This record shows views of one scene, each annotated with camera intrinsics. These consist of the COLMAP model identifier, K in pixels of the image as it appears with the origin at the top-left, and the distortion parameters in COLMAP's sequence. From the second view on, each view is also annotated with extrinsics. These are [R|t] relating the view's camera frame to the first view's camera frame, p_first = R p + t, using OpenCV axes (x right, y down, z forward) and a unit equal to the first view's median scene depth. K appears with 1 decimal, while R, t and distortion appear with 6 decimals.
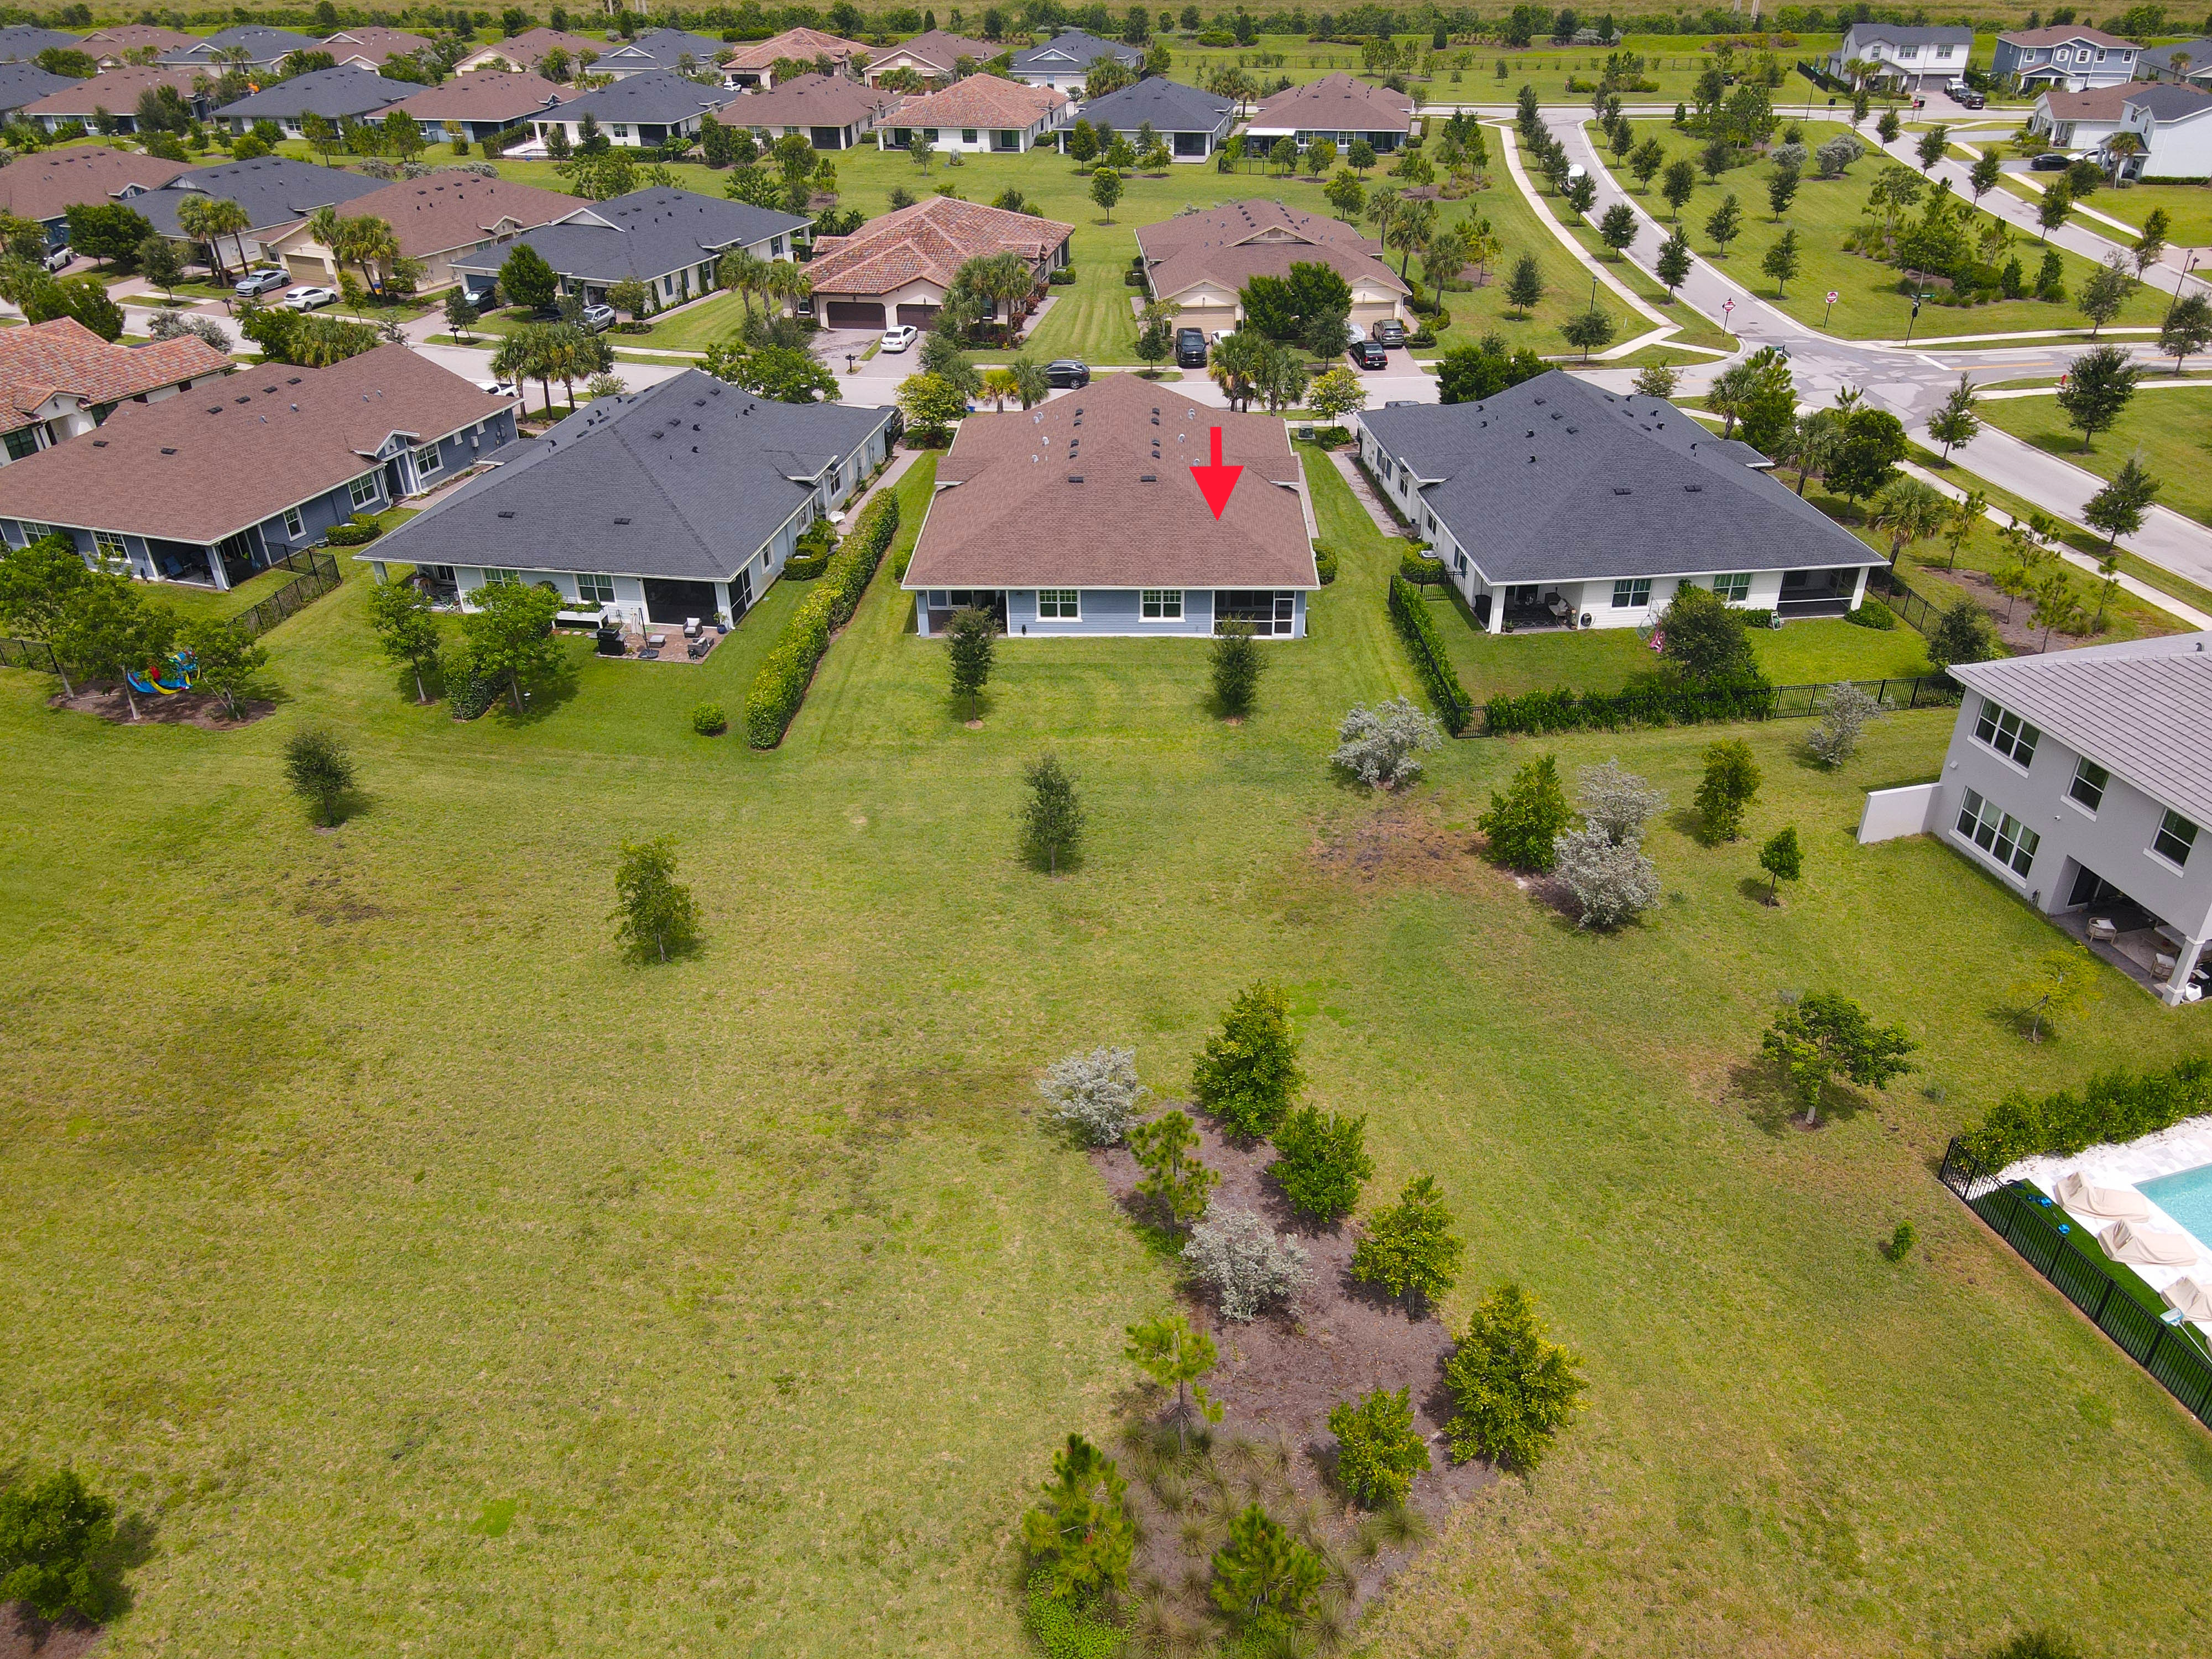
lens RADIAL K [[1626.3, 0, 1106.0], [0, 1626.3, 829.5], [0, 0, 1]] dist [0.002632, 0.019270]
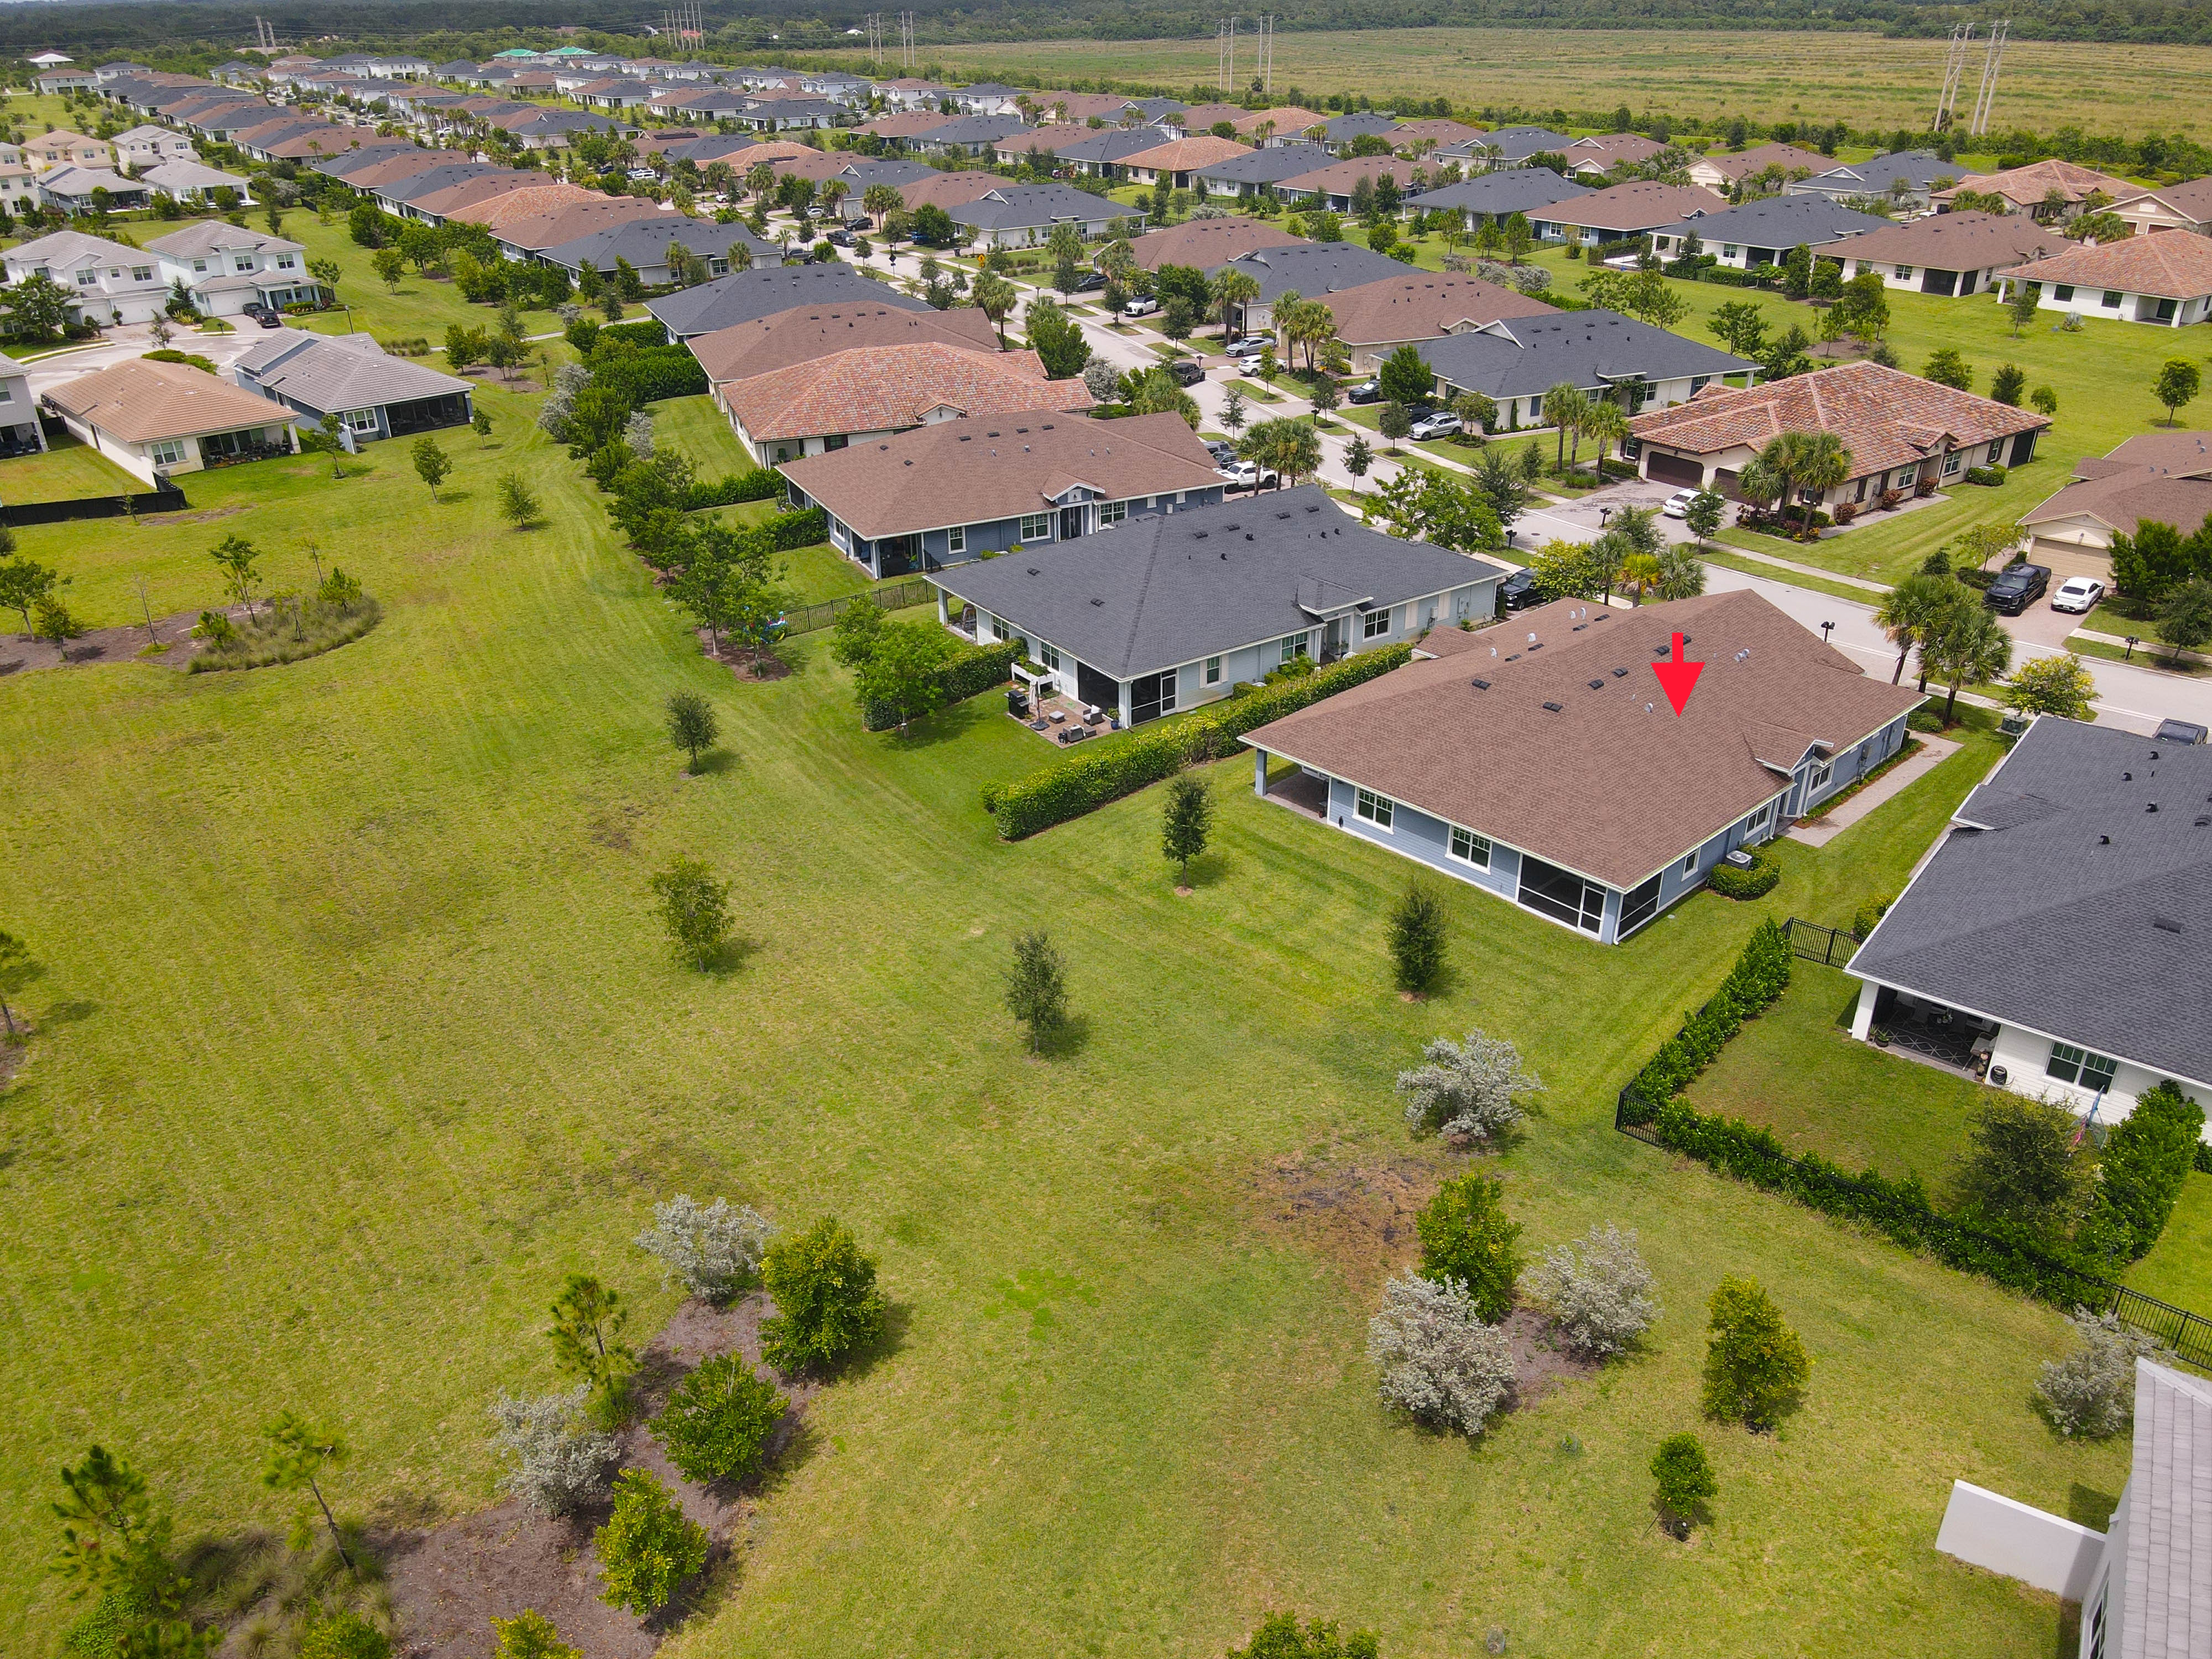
lens RADIAL K [[1626.3, 0, 1106.0], [0, 1626.3, 829.5], [0, 0, 1]] dist [0.002632, 0.019270]
pose [[0.705332, 0.331195, -0.626751, 0.262783], [-0.362629, 0.928280, 0.082437, -0.089638], [0.609103, 0.169132, 0.774847, 0.133167]]
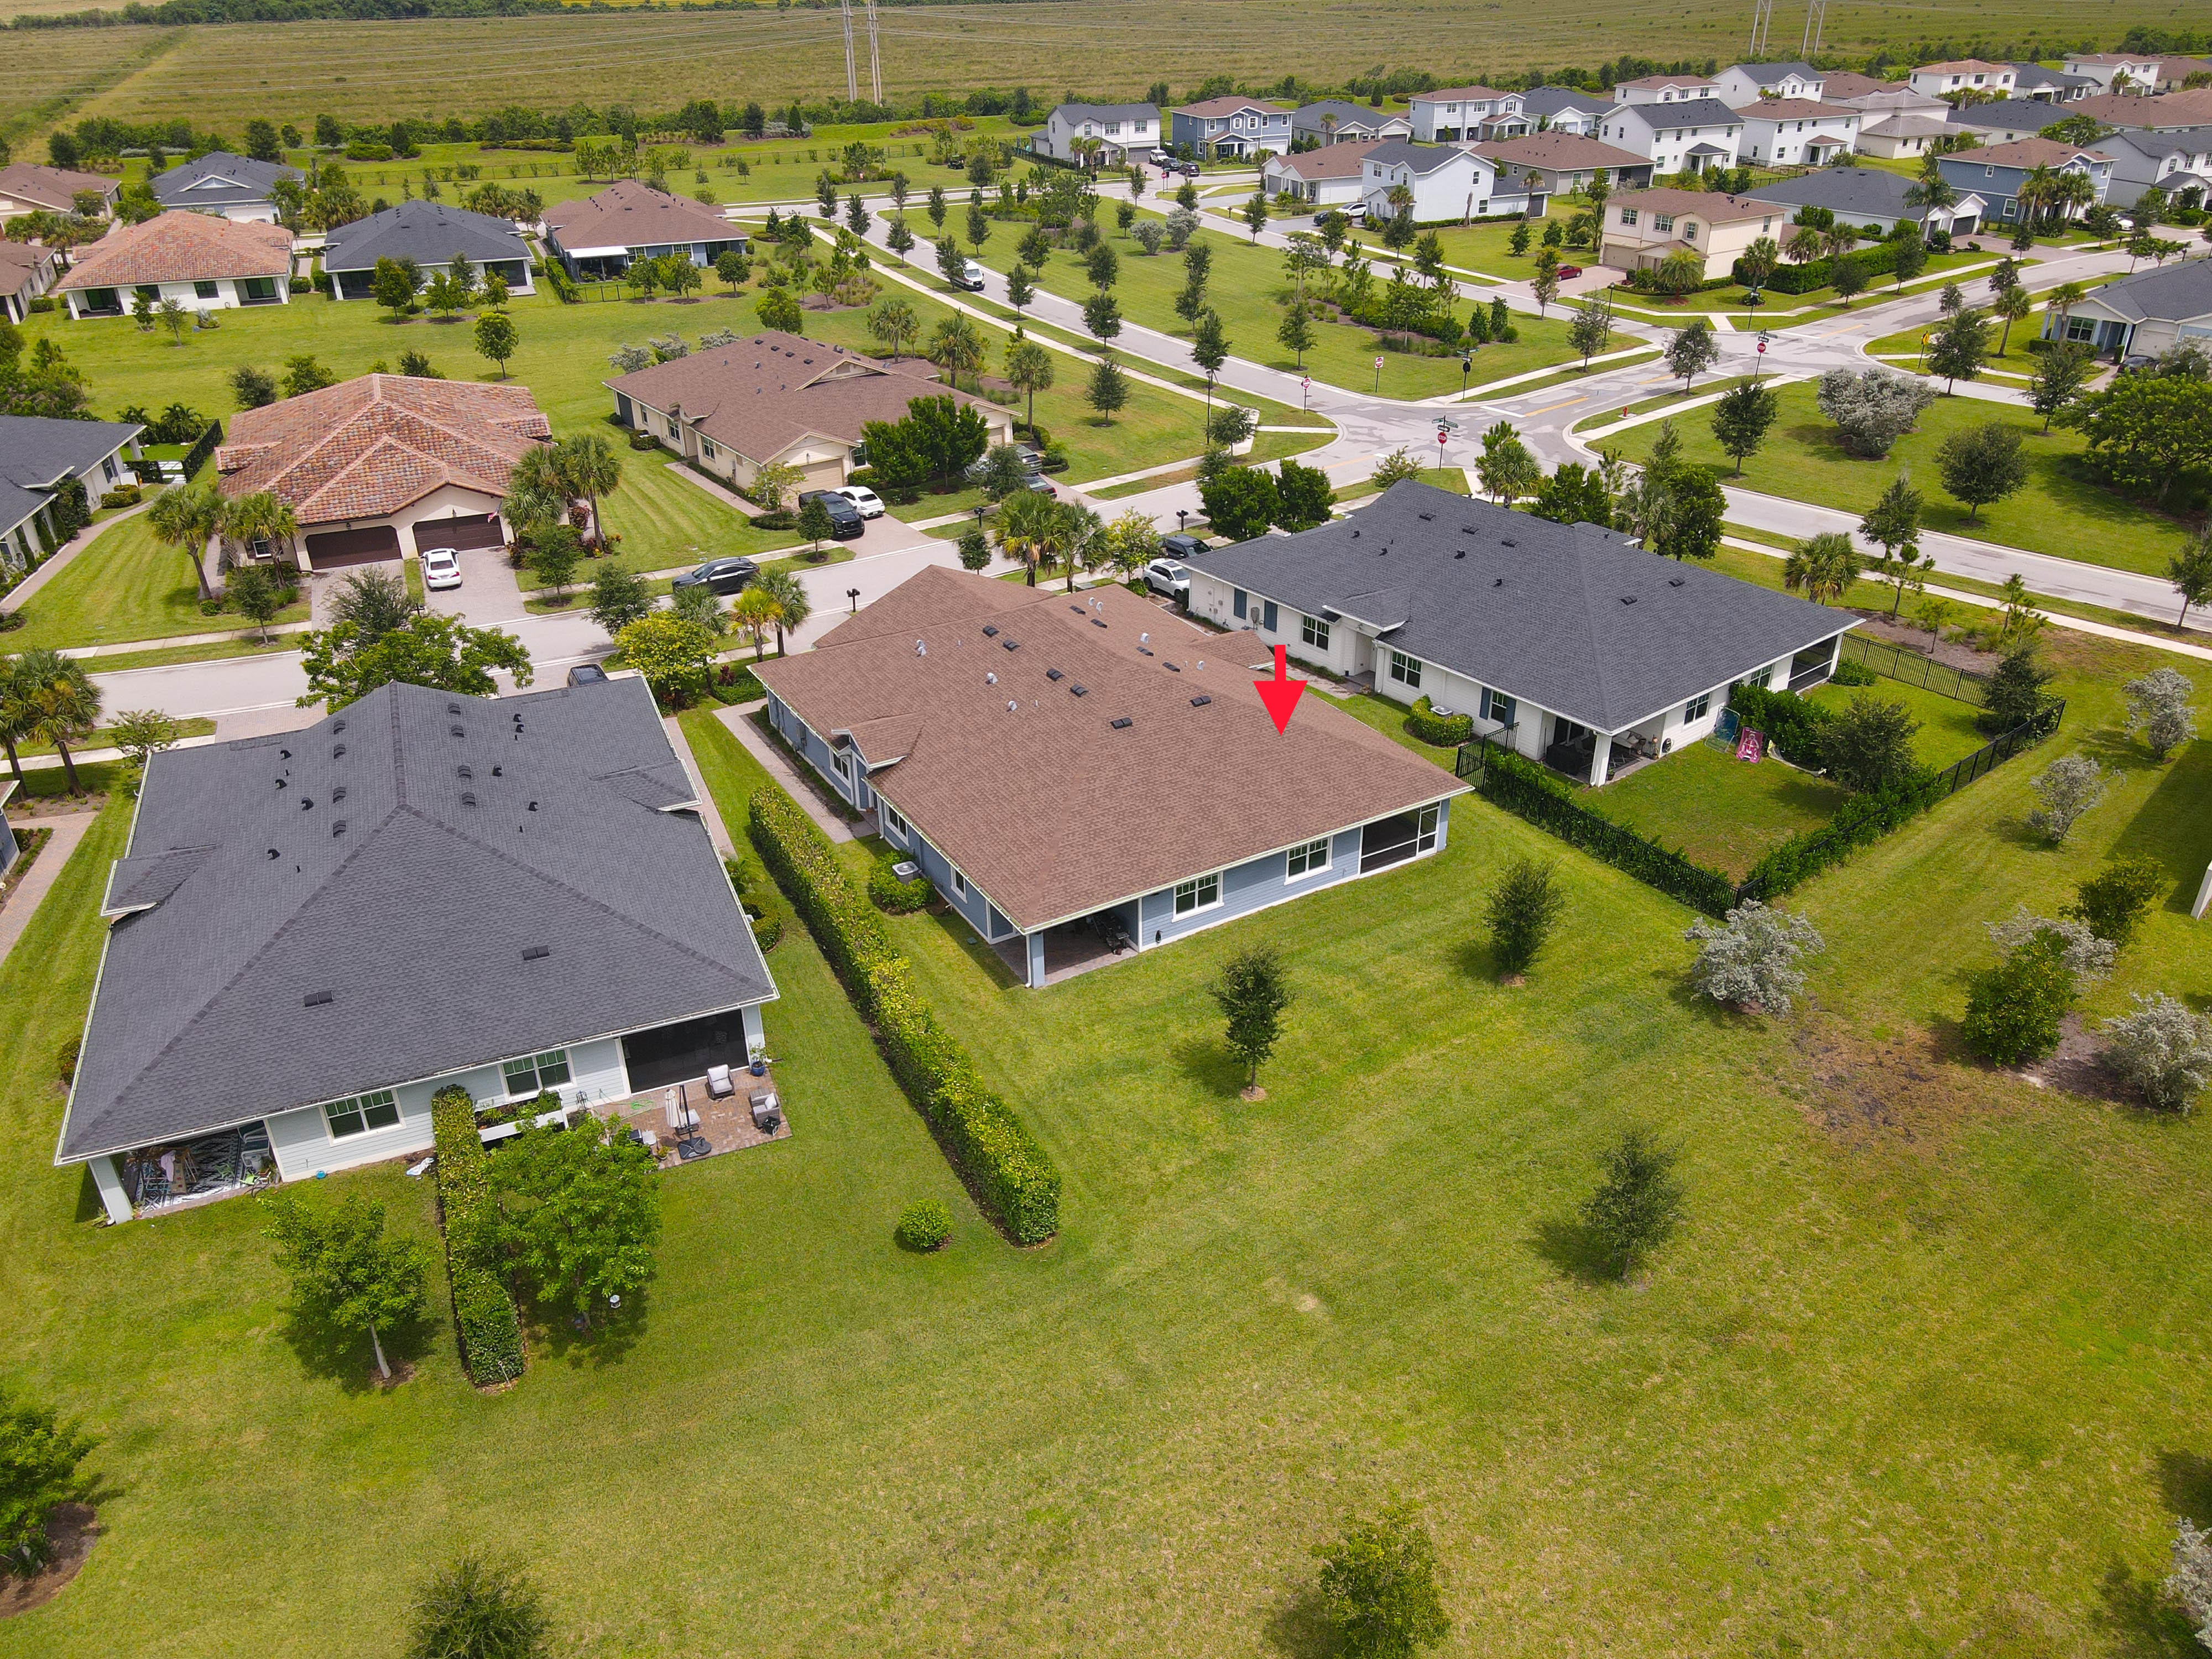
lens RADIAL K [[1626.3, 0, 1106.0], [0, 1626.3, 829.5], [0, 0, 1]] dist [0.002632, 0.019270]
pose [[0.841117, -0.258152, 0.475269, -0.251315], [0.279956, 0.959666, 0.025804, -0.120004], [-0.462761, 0.111350, 0.879462, 0.218168]]
